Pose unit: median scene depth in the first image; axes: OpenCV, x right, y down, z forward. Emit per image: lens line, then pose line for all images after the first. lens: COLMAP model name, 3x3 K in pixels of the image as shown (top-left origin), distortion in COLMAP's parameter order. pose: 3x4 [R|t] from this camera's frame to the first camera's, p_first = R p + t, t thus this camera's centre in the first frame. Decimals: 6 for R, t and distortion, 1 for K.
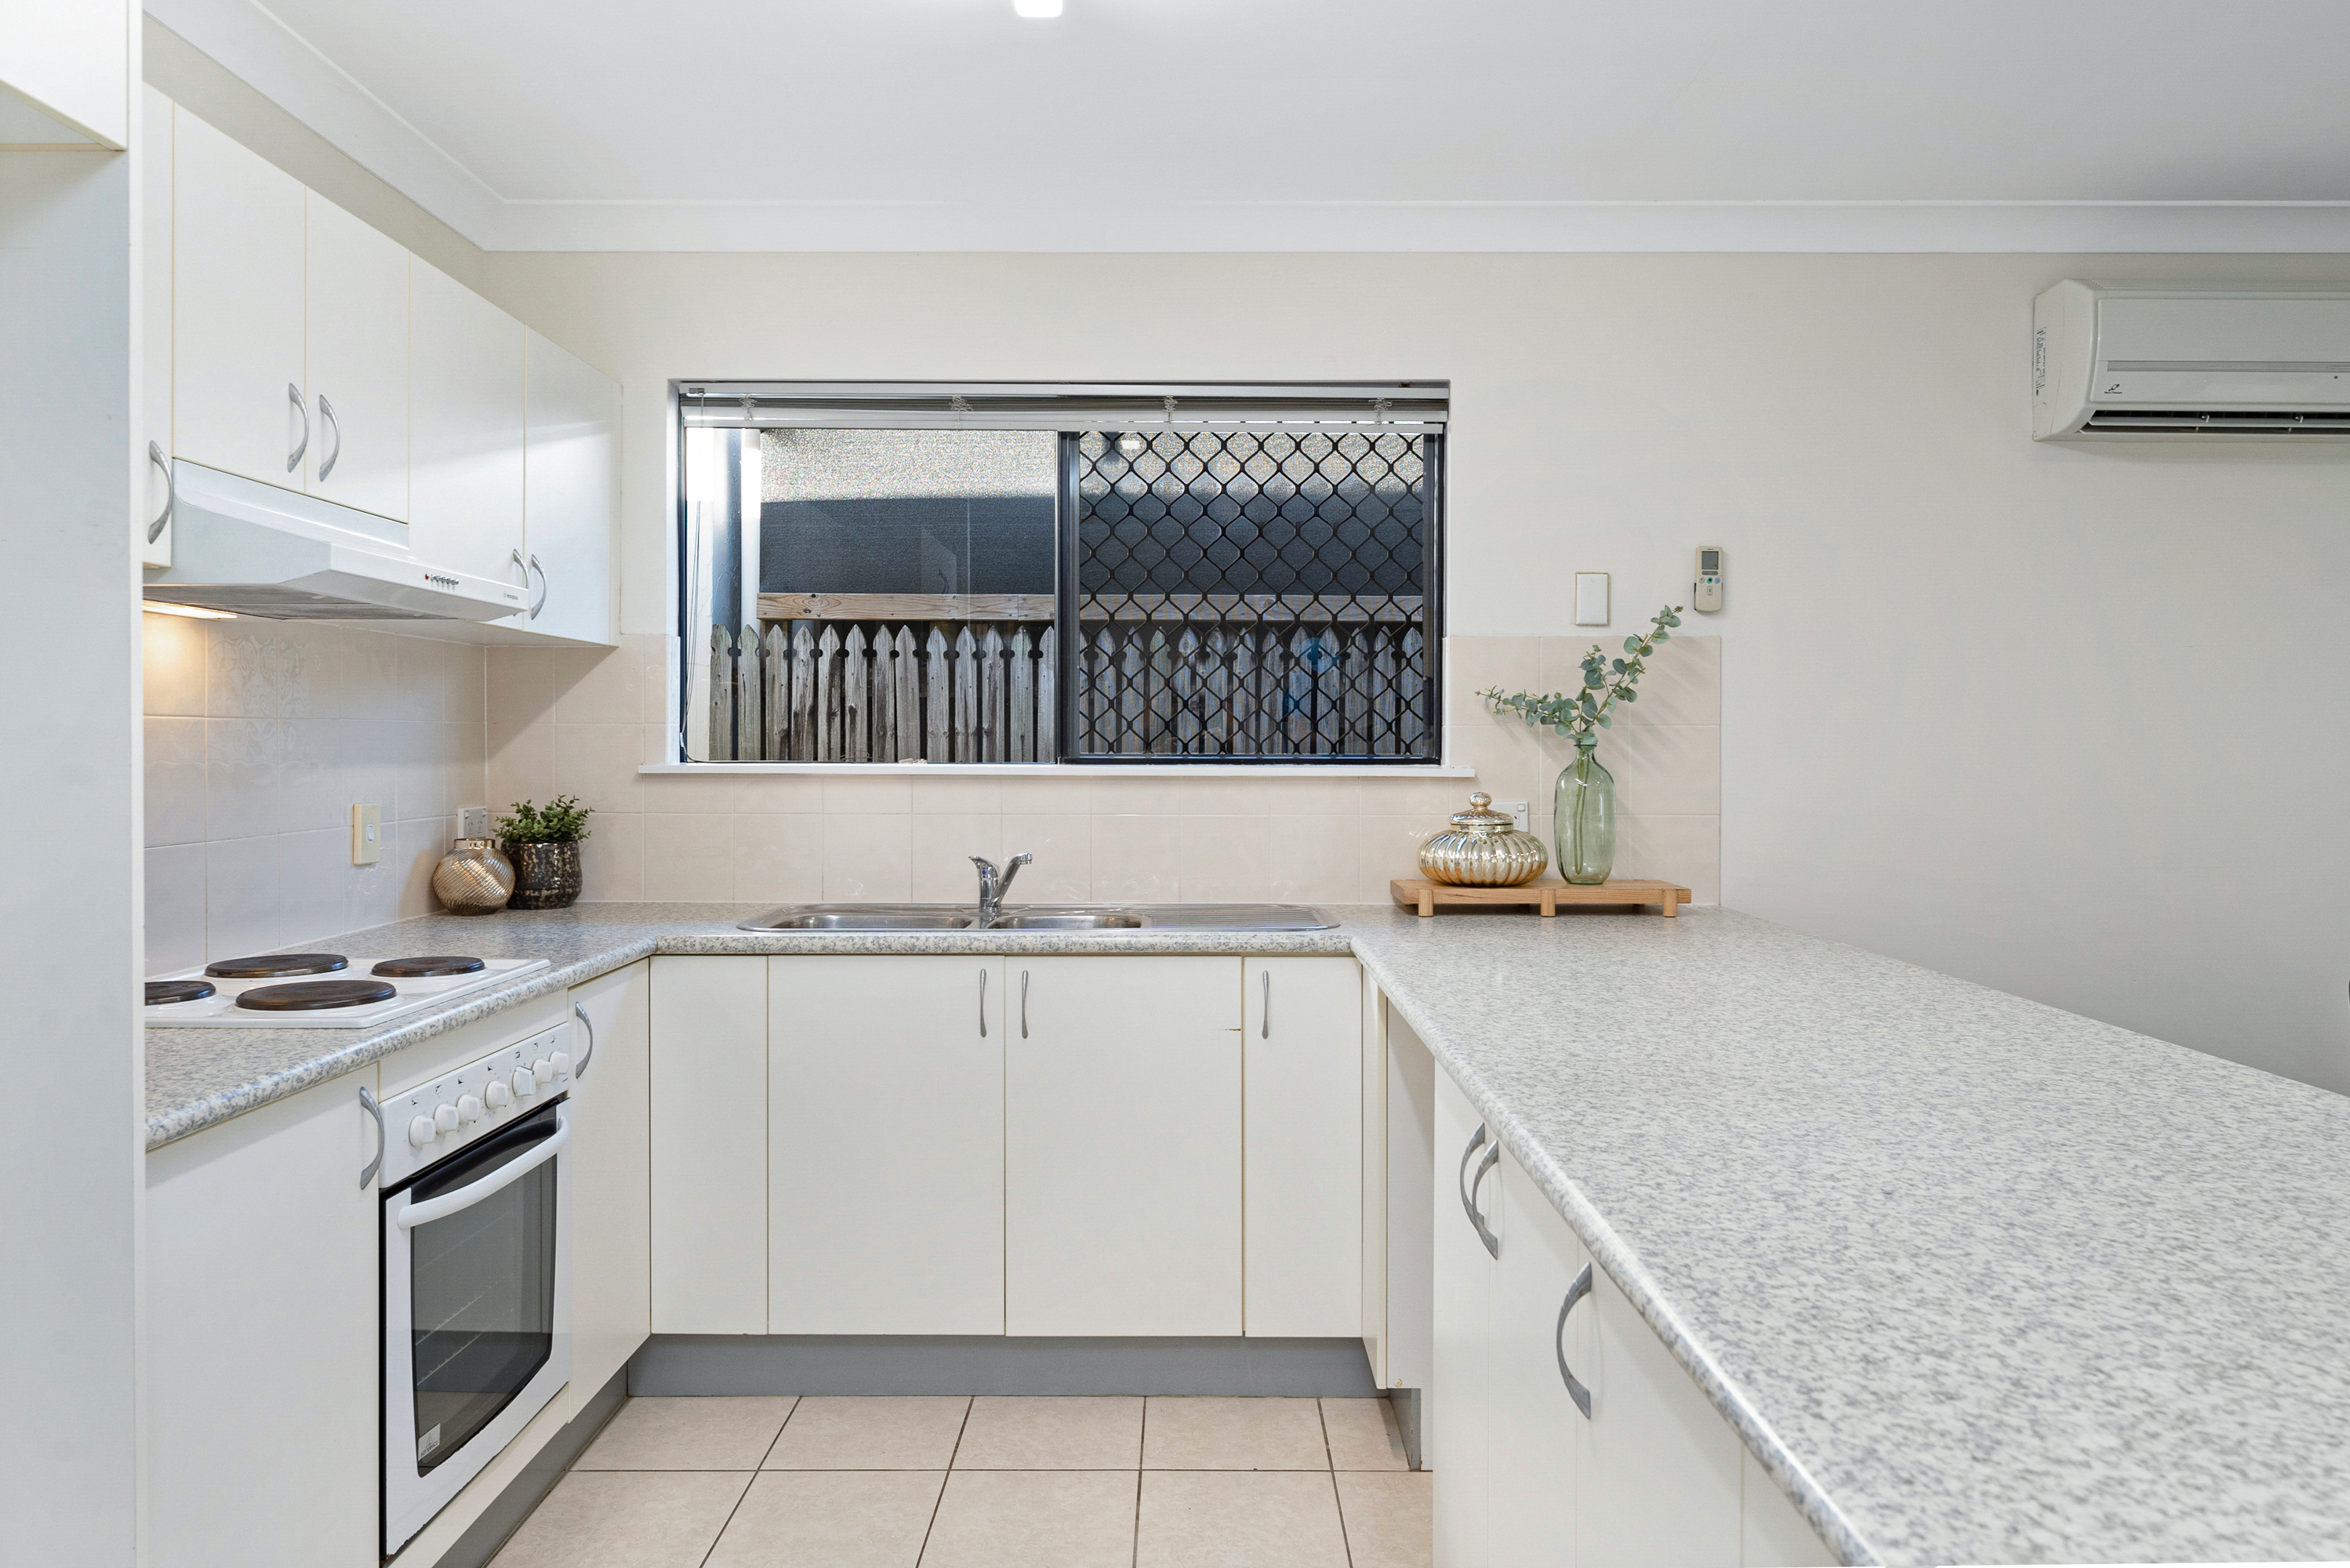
lens RADIAL K [[1553.6, 0, 1167.0], [0, 1553.6, 750.8], [0, 0, 1]] dist [-0.002075, -0.000562]
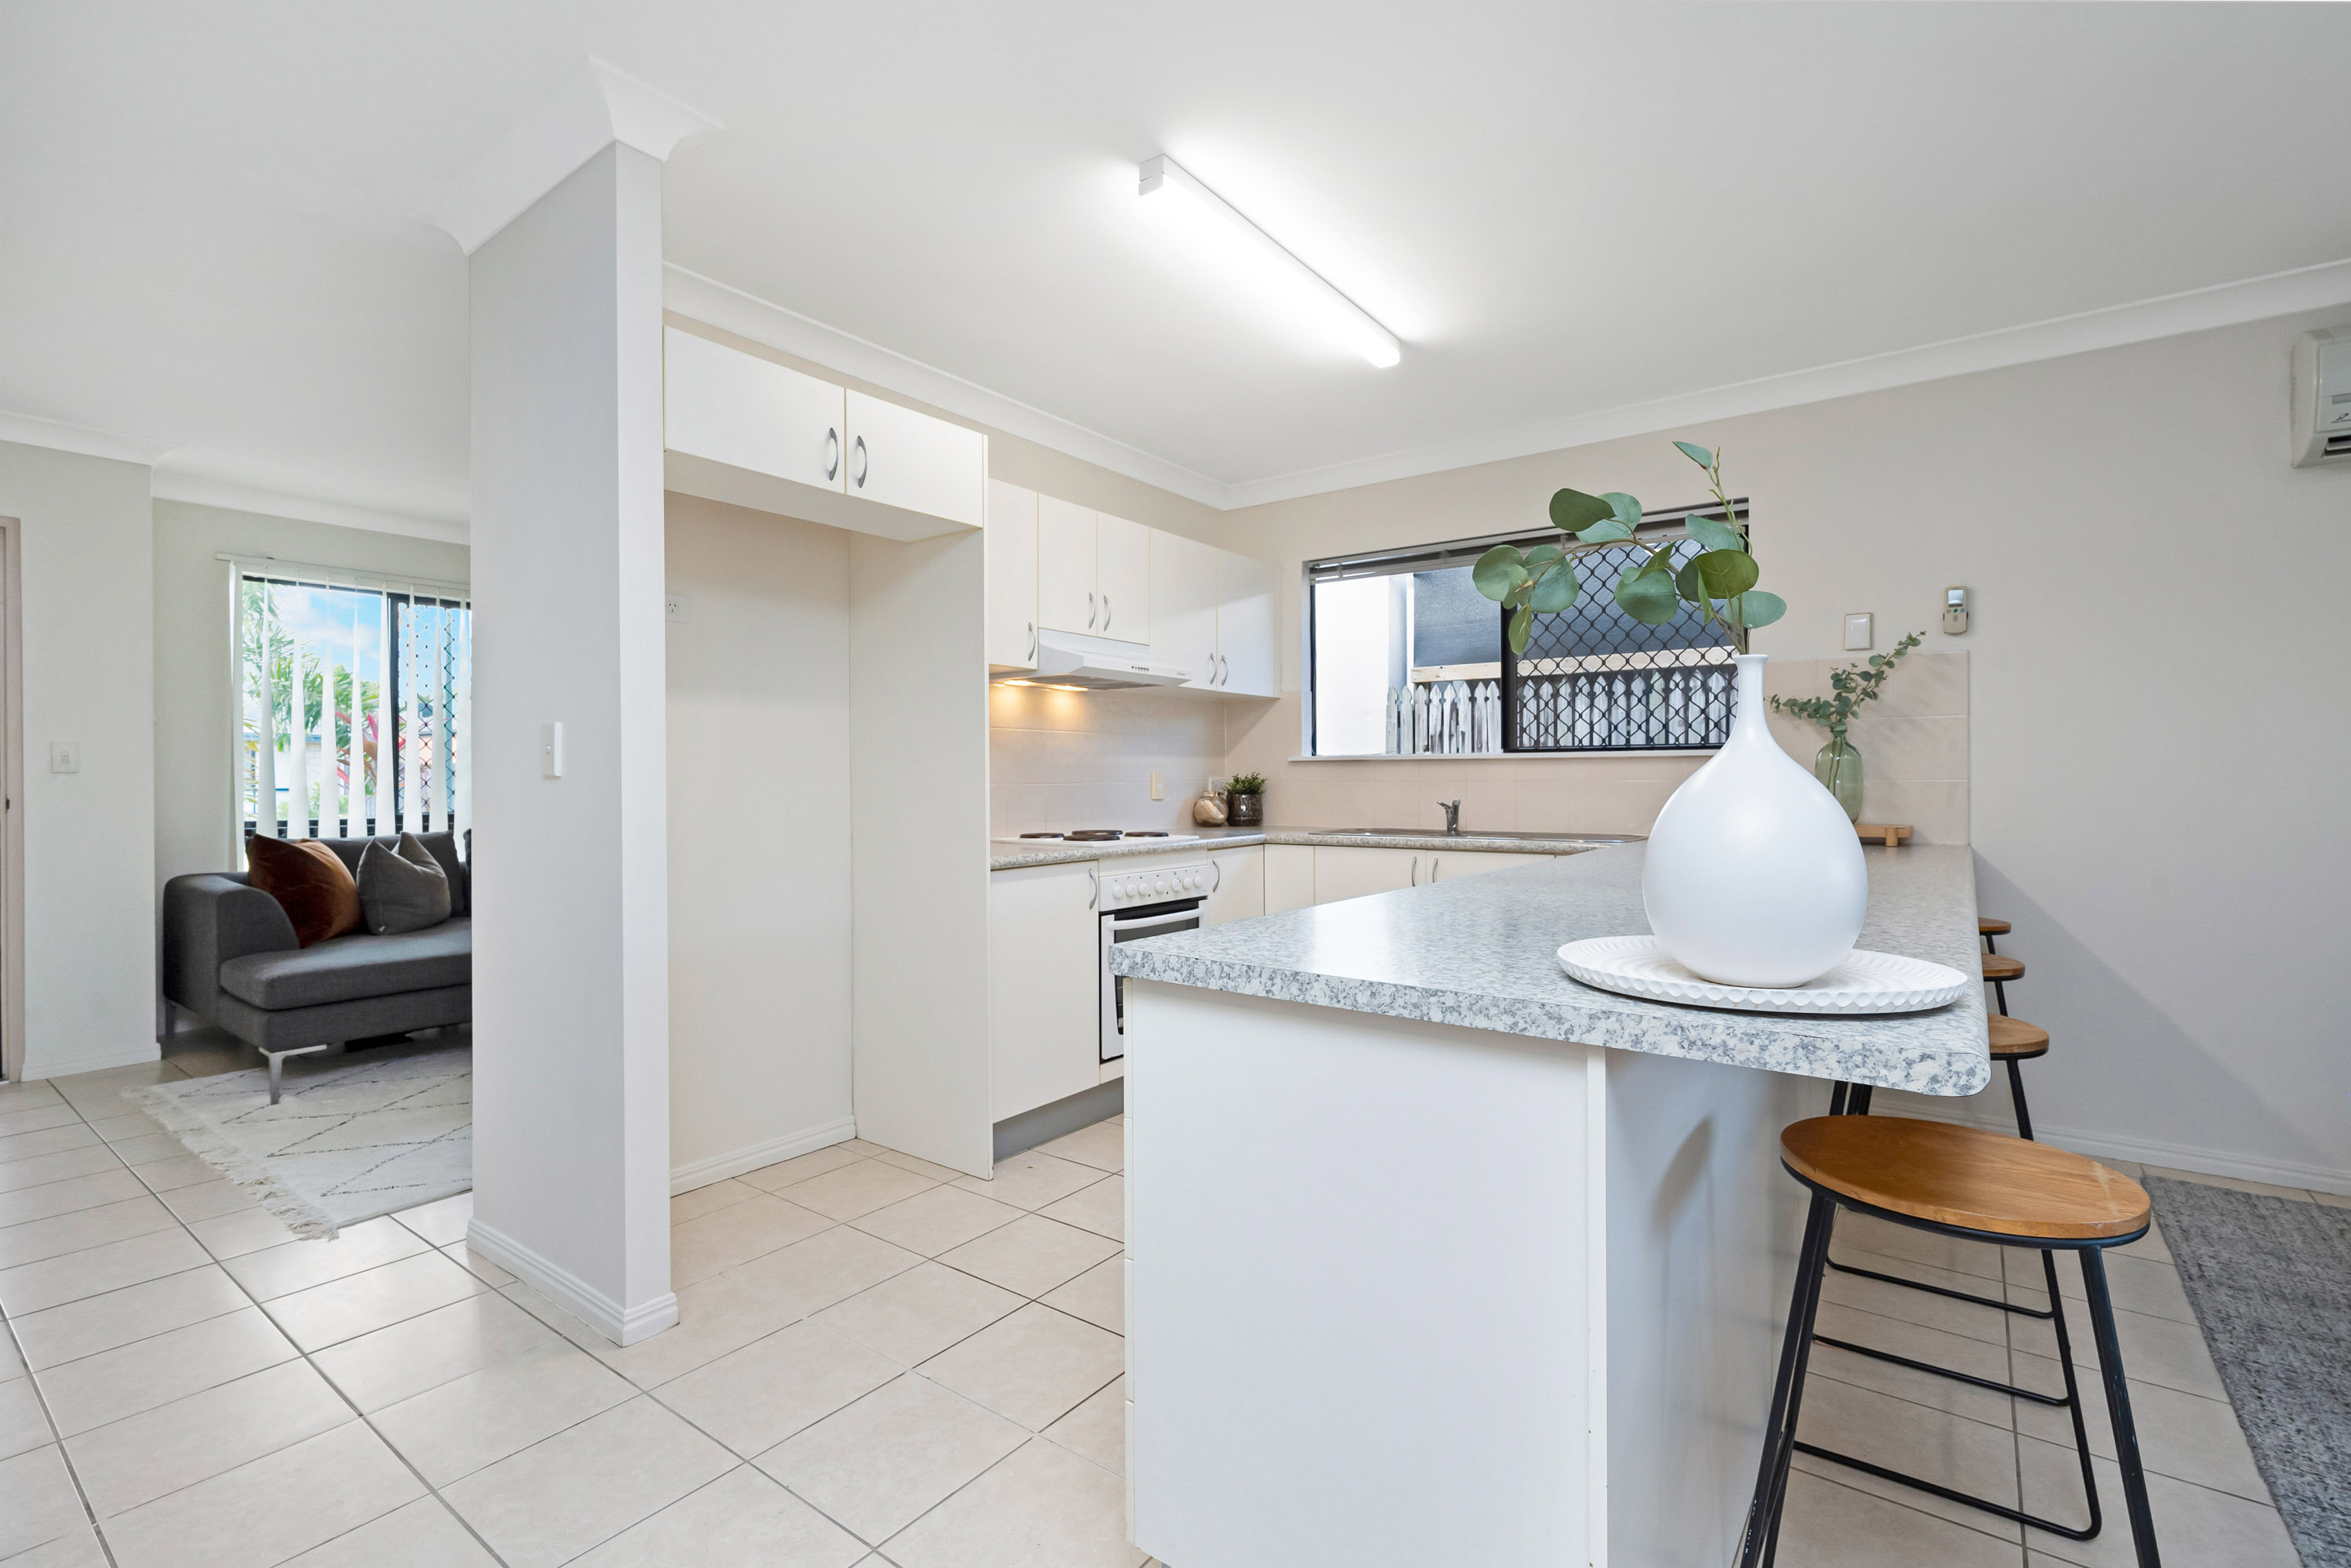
lens RADIAL K [[1047.0, 0, 1192.0], [0, 1047.0, 773.8], [0, 0, 1]] dist [0.001596, 0.000029]
pose [[0.812885, -0.008609, -0.582361, 0.347598], [0.003851, 0.999948, -0.009407, 0.043881], [0.582412, 0.005405, 0.812876, -0.167582]]
